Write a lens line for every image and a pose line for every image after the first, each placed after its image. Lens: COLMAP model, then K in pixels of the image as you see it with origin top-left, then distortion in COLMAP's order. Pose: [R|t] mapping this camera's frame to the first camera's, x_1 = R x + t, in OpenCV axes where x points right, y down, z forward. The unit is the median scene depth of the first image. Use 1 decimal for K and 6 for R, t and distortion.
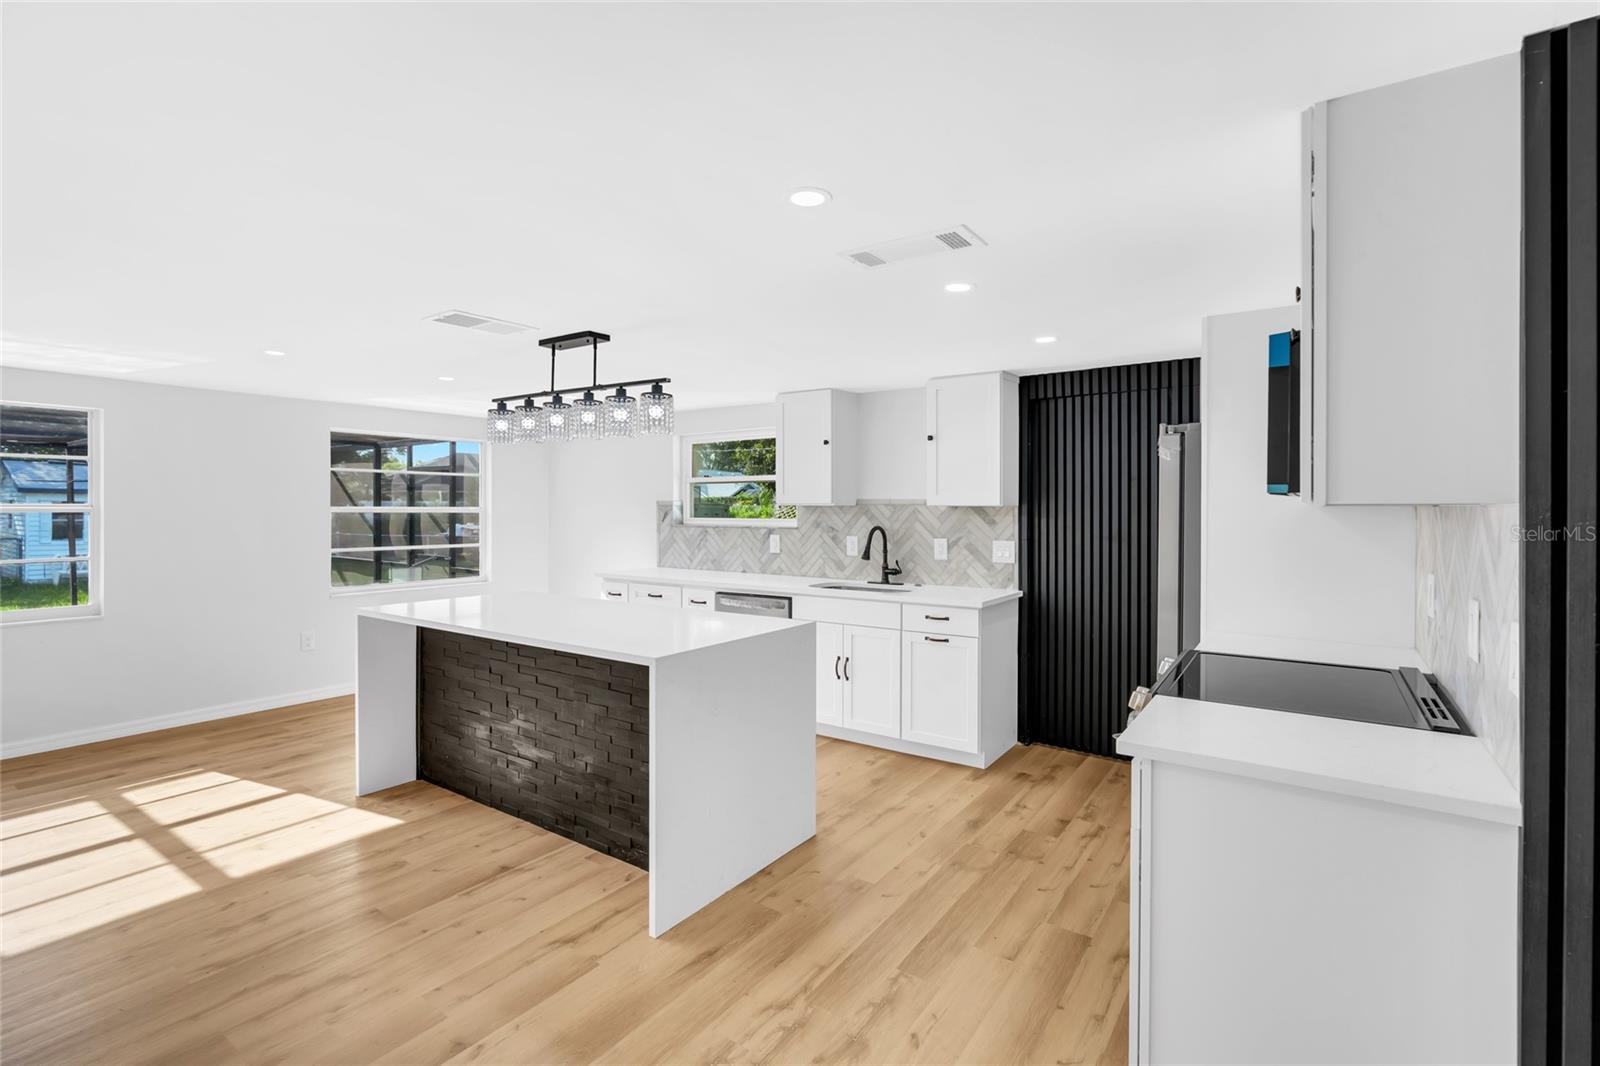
lens RADIAL K [[730.8, 0, 783.9], [0, 730.8, 510.4], [0, 0, 1]] dist [-0.012780, 0.005831]
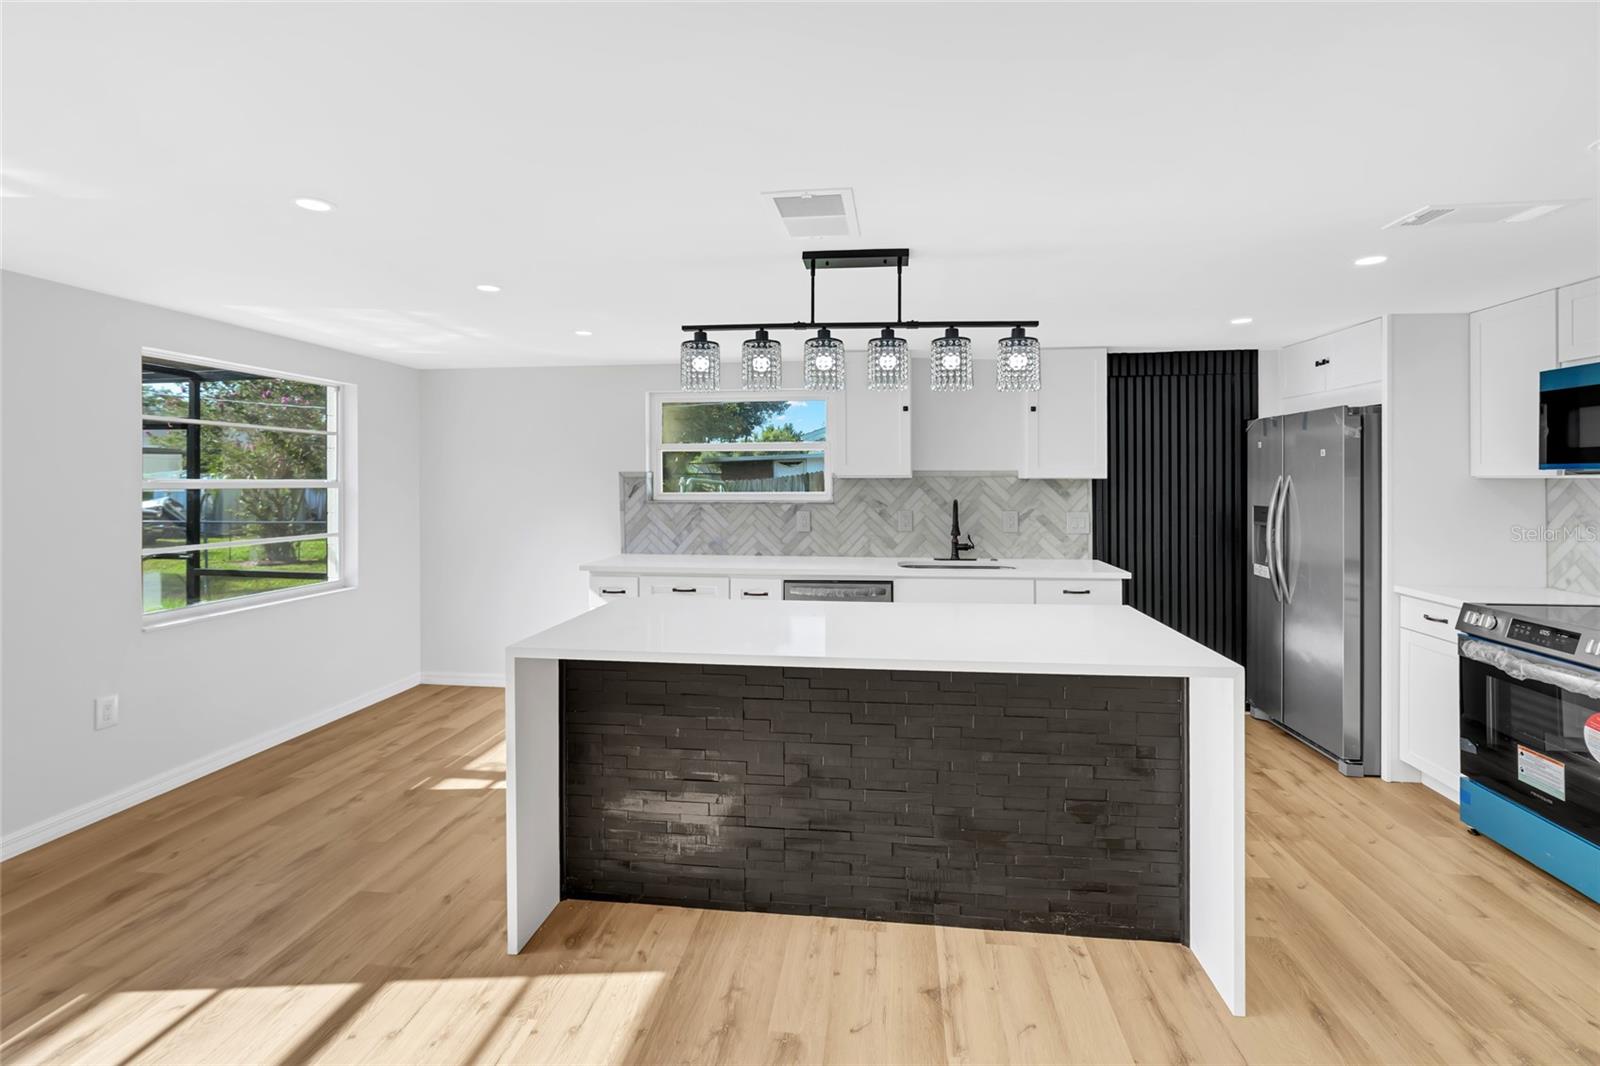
lens RADIAL K [[730.8, 0, 794.2], [0, 730.8, 478.3], [0, 0, 1]] dist [-0.012780, 0.005831]
pose [[0.882916, -0.000113, 0.469531, -0.522290], [0.002748, 0.999984, -0.004927, -0.002007], [-0.469523, 0.005641, 0.882902, 0.274967]]
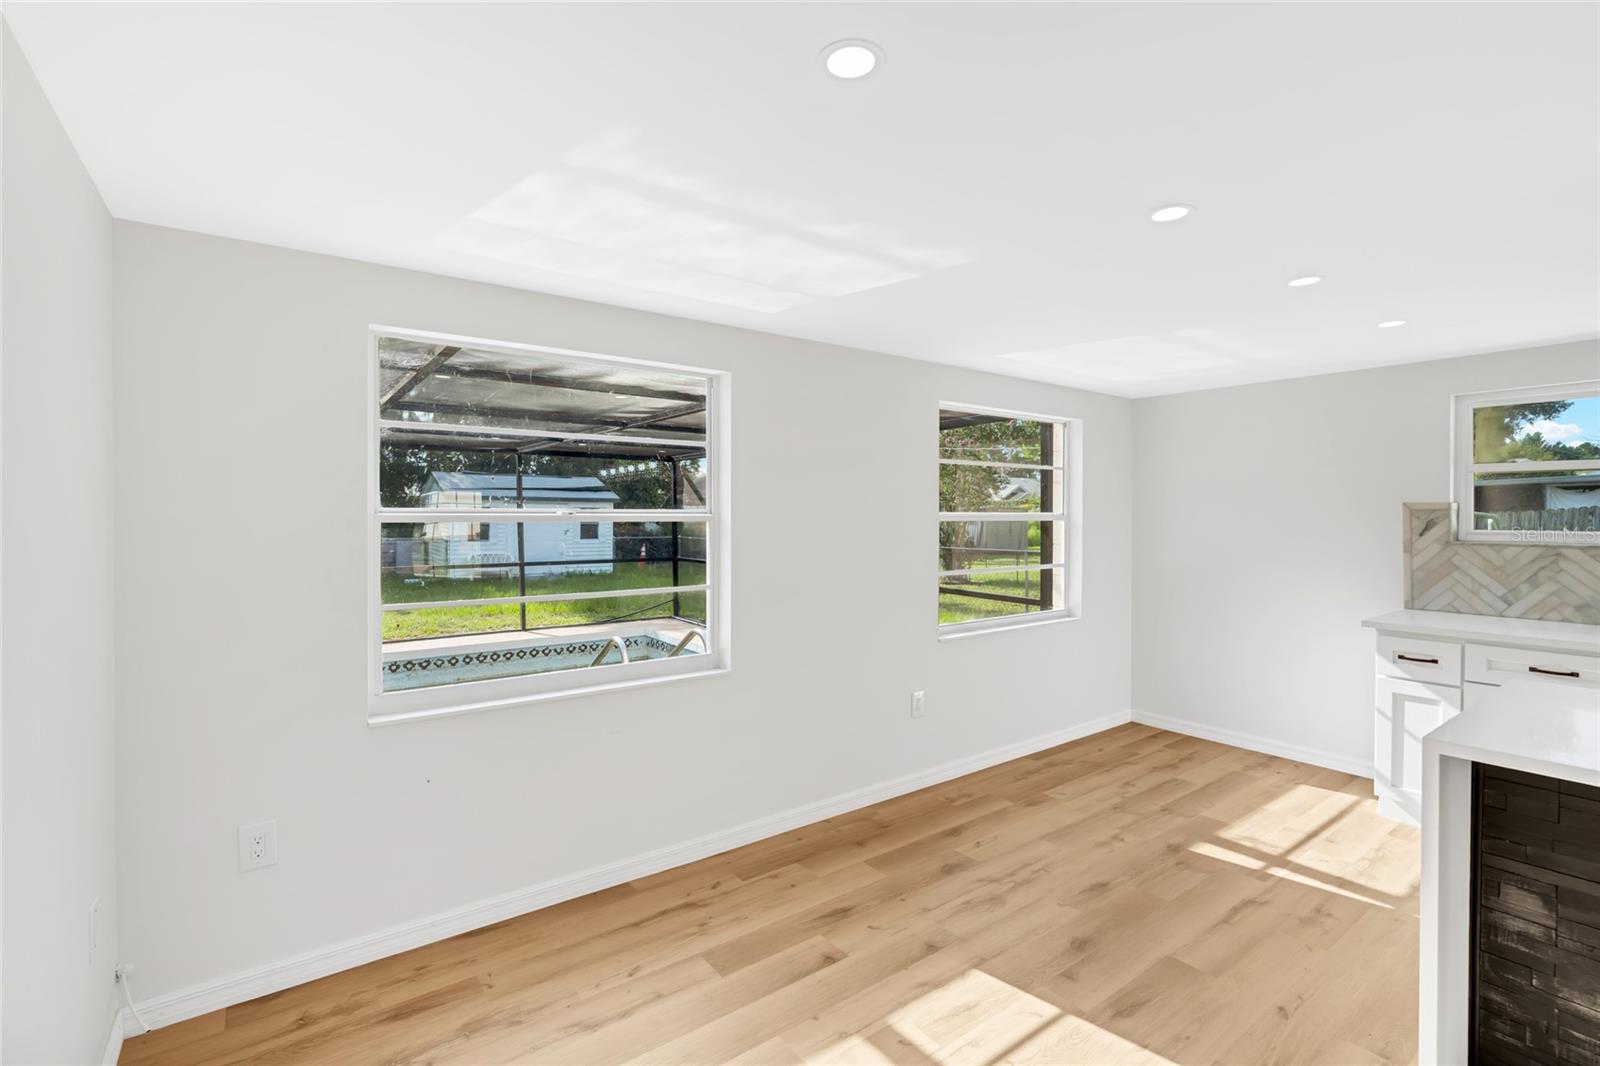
lens RADIAL K [[730.8, 0, 800.6], [0, 730.8, 516.3], [0, 0, 1]] dist [-0.012780, 0.005831]
pose [[0.951115, 0.001231, -0.308834, -0.643443], [-0.000497, 0.999997, 0.002455, -0.003399], [0.308836, -0.002182, 0.951113, 0.350234]]
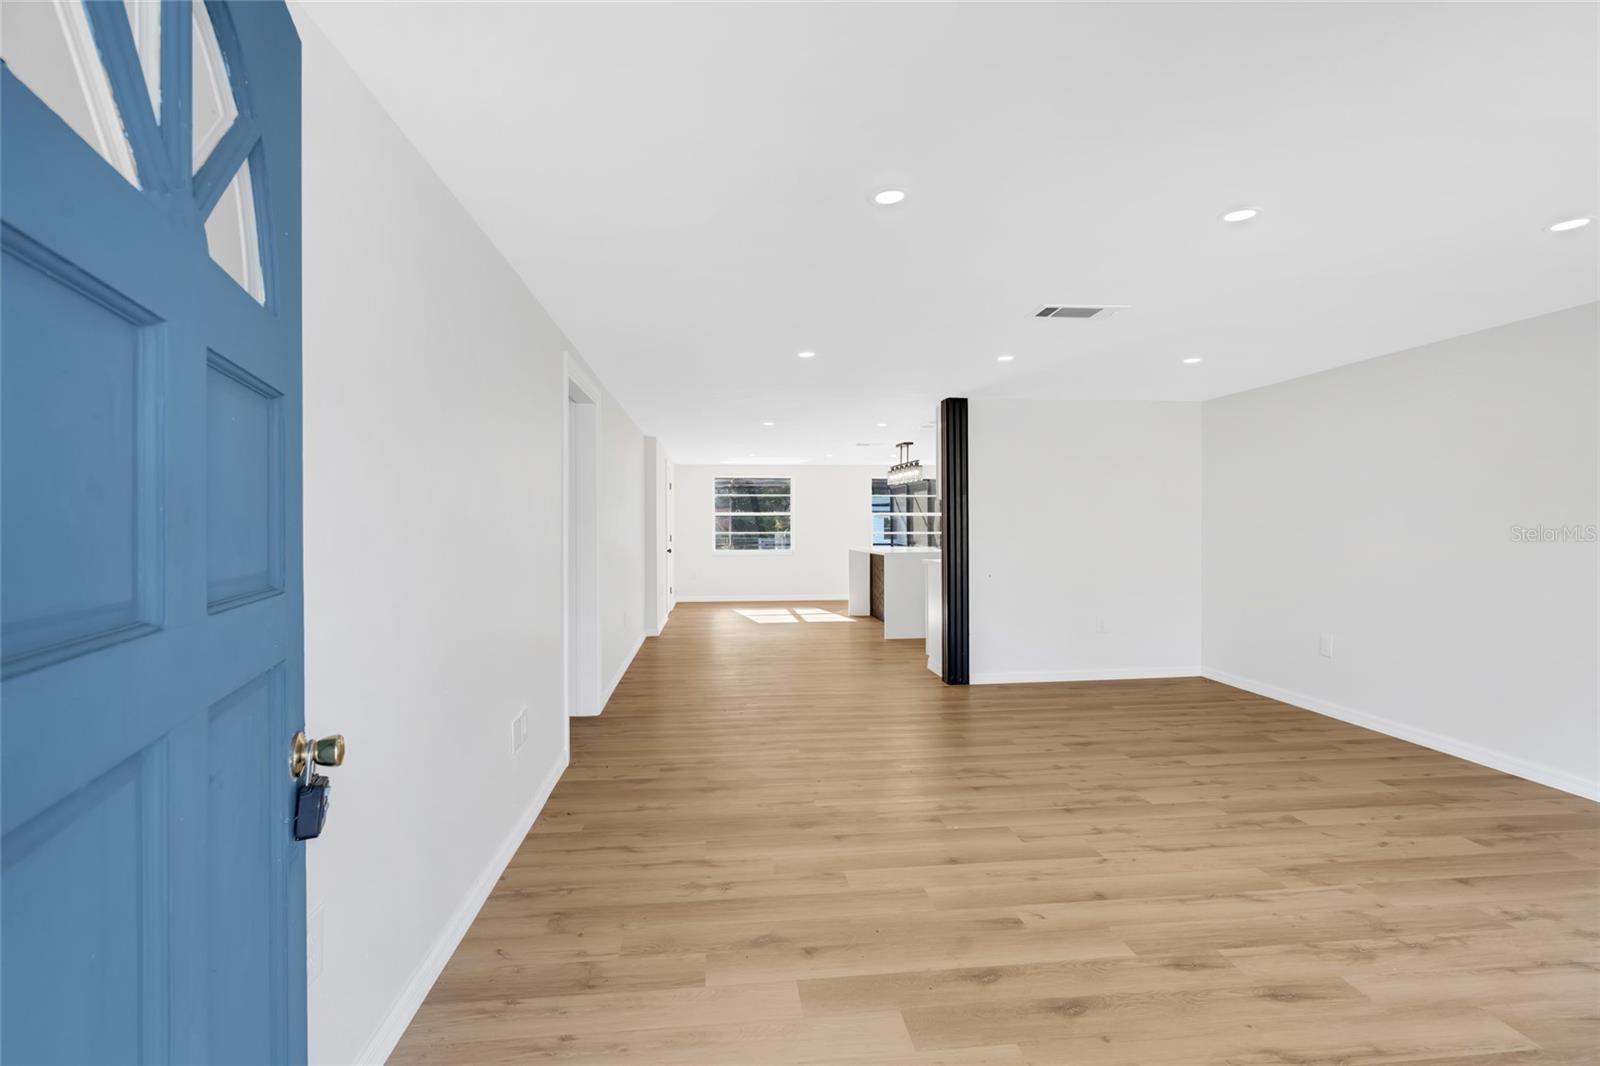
lens RADIAL K [[730.8, 0, 791.3], [0, 730.8, 522.6], [0, 0, 1]] dist [-0.012780, 0.005831]
pose [[0.661514, -0.004103, -0.749922, 1.056412], [0.000066, 0.999985, -0.005413, 0.045583], [0.749933, 0.003531, 0.661504, -0.777624]]
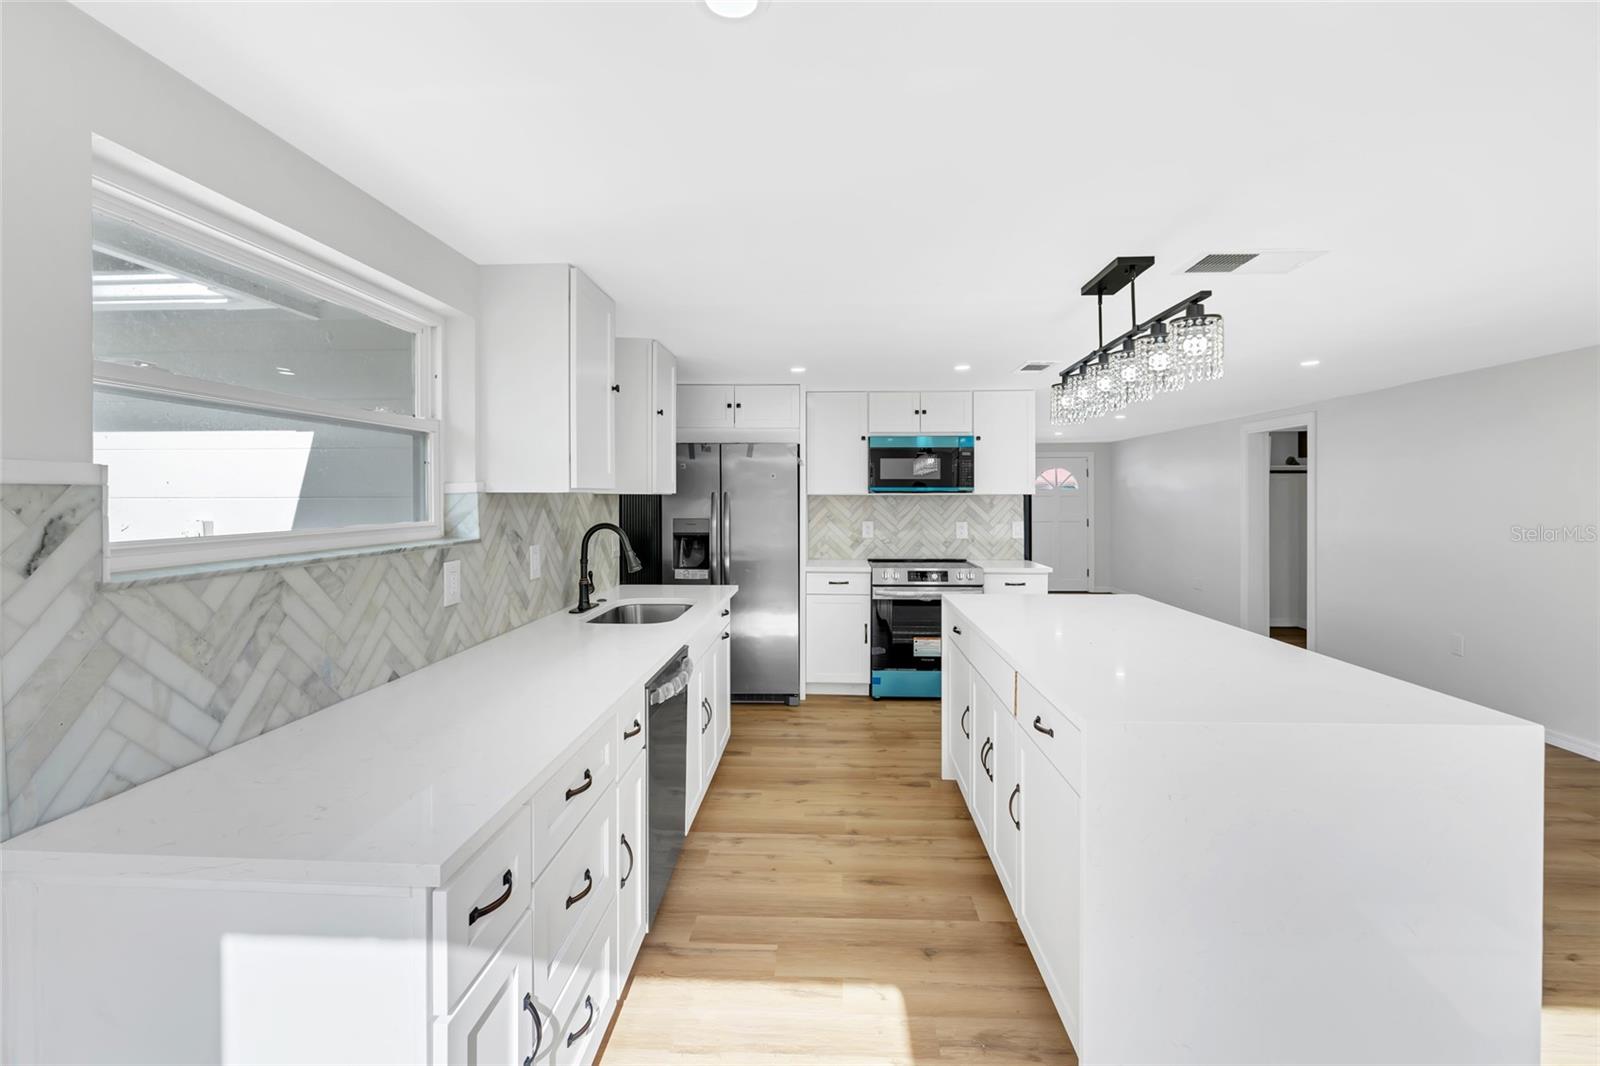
lens RADIAL K [[730.8, 0, 785.8], [0, 730.8, 503.5], [0, 0, 1]] dist [-0.012780, 0.005831]
pose [[-0.528823, -0.007277, 0.848701, -0.562426], [0.005534, 0.999912, 0.012022, -0.004451], [-0.848714, 0.011054, -0.528736, 1.271739]]
